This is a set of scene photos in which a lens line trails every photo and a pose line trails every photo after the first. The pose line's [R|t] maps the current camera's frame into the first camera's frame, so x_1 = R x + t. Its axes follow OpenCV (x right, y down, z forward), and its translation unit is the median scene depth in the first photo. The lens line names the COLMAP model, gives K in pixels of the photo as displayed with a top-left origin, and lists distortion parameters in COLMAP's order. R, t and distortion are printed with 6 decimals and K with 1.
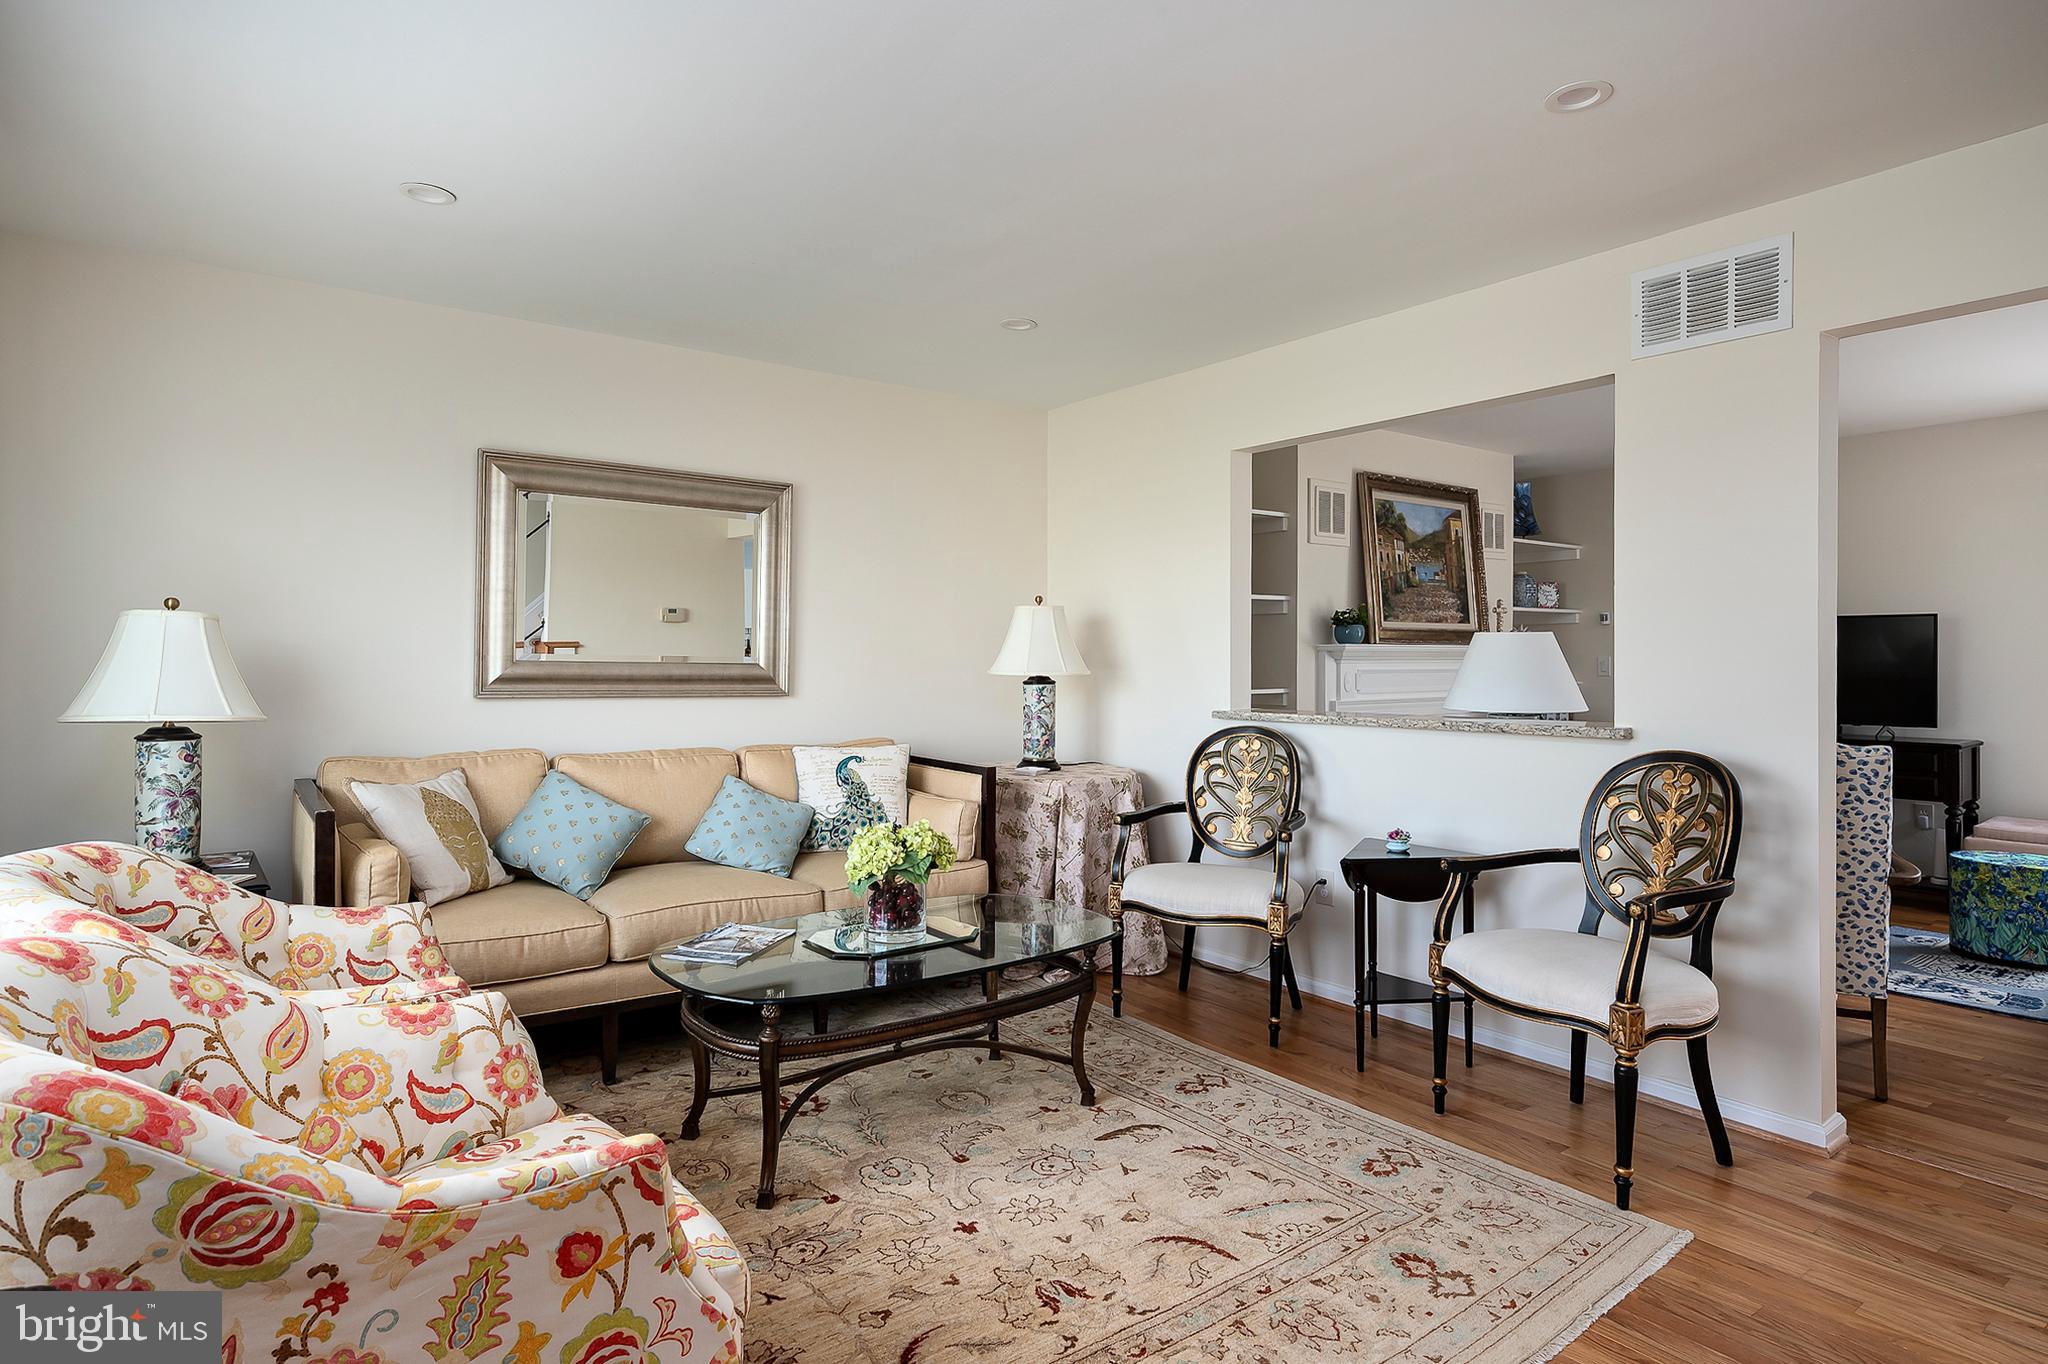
lens RADIAL K [[1097.2, 0, 1022.8], [0, 1097.2, 676.3], [0, 0, 1]] dist [-0.004700, -0.001263]
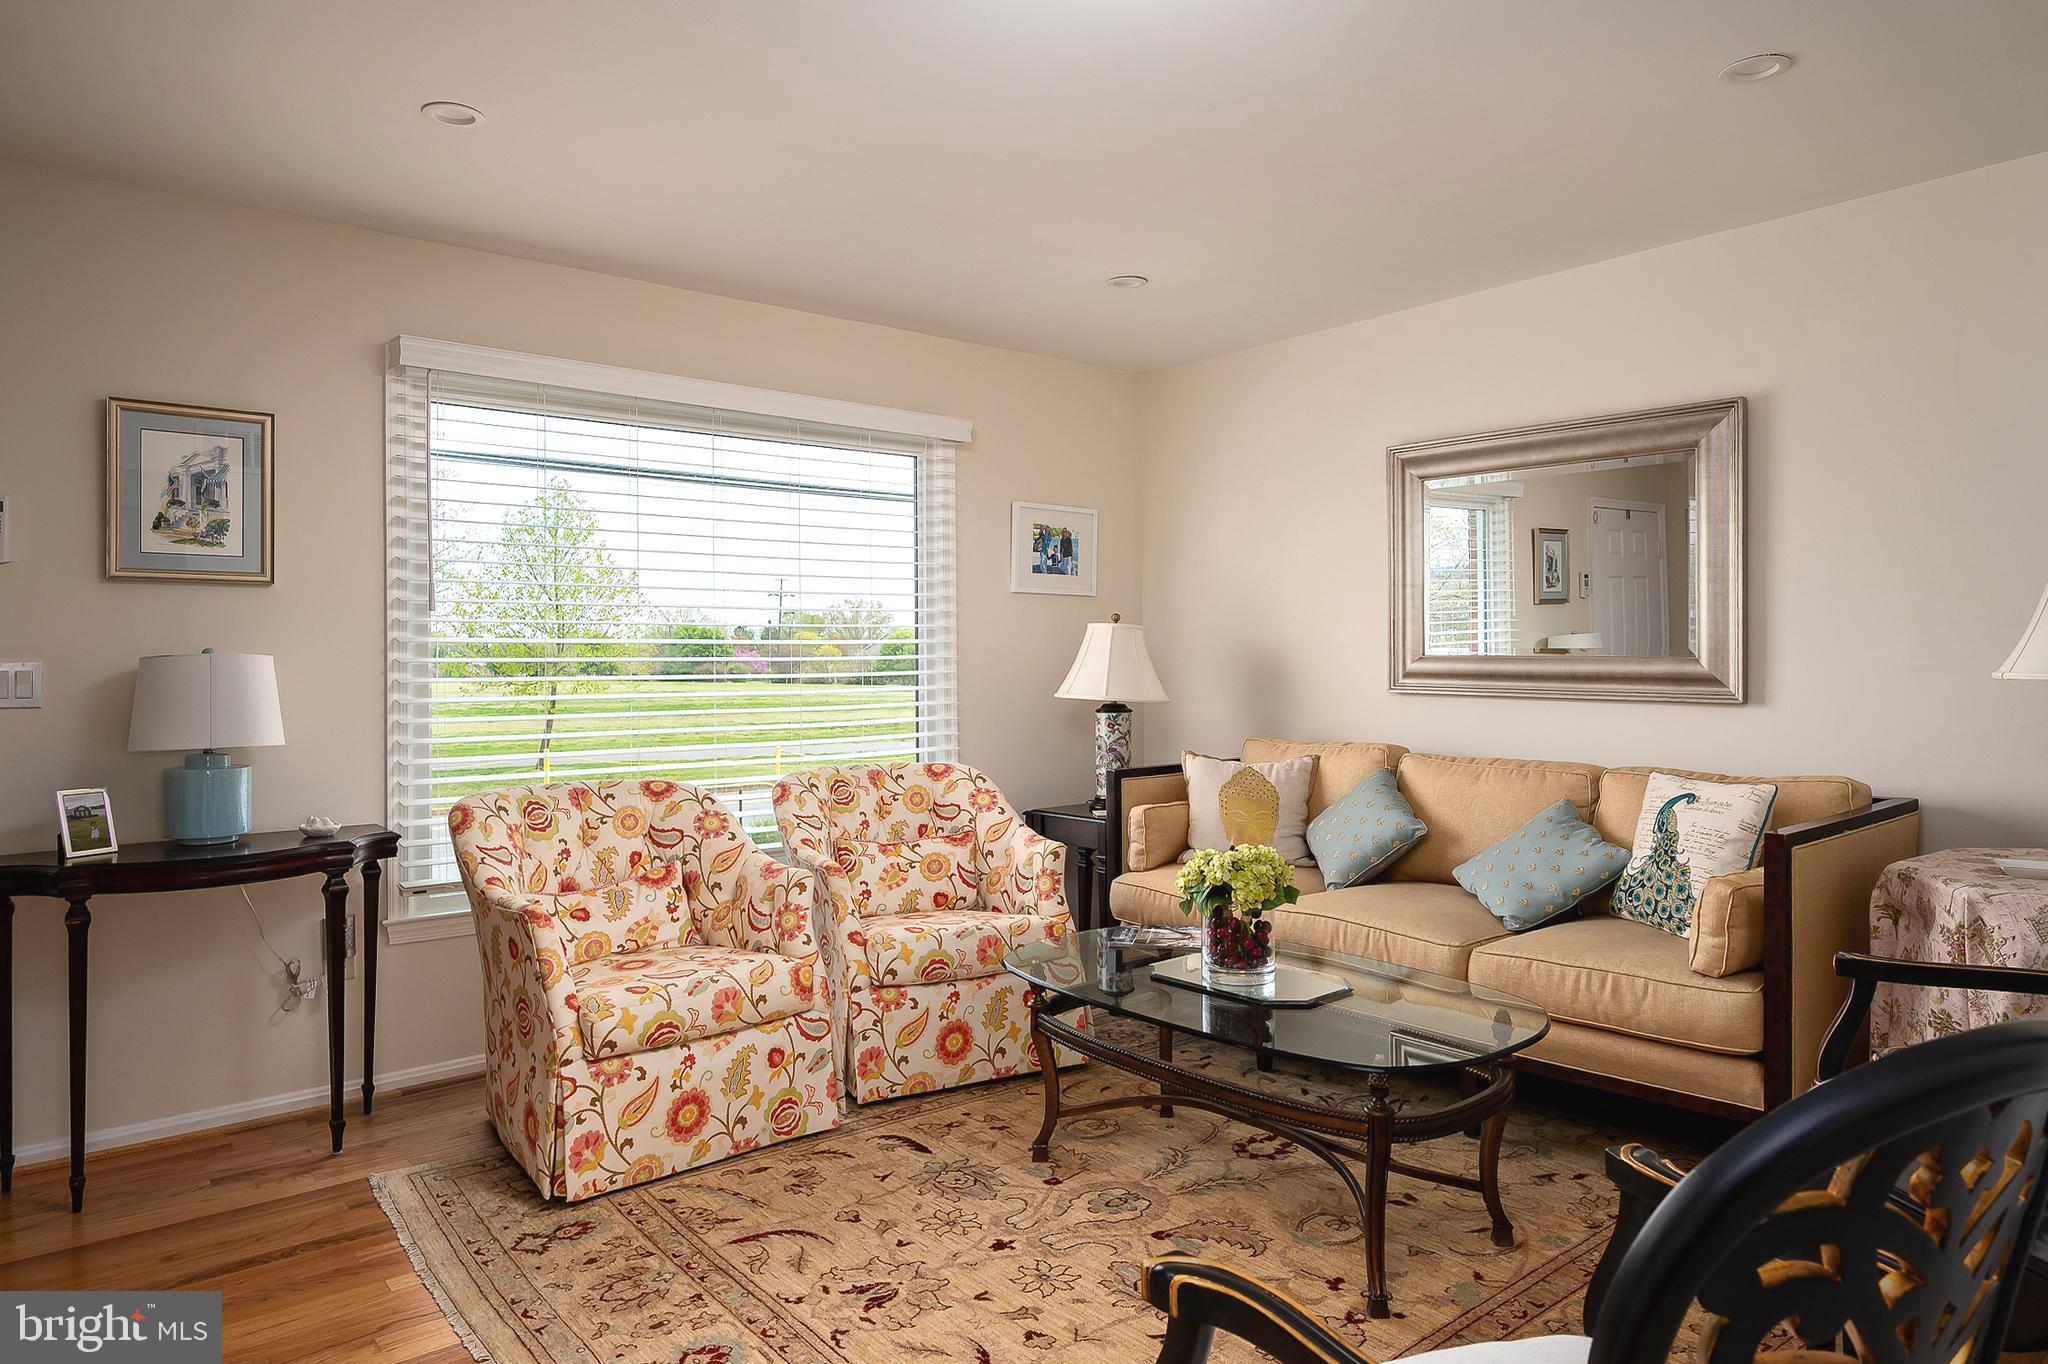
lens RADIAL K [[1255.0, 0, 1025.4], [0, 1255.0, 668.0], [0, 0, 1]] dist [-0.006916, -0.002320]
pose [[0.061438, 0.006153, -0.998092, 0.860916], [-0.008036, 0.999952, 0.005670, -0.009487], [0.998079, 0.007672, 0.061485, 0.778634]]
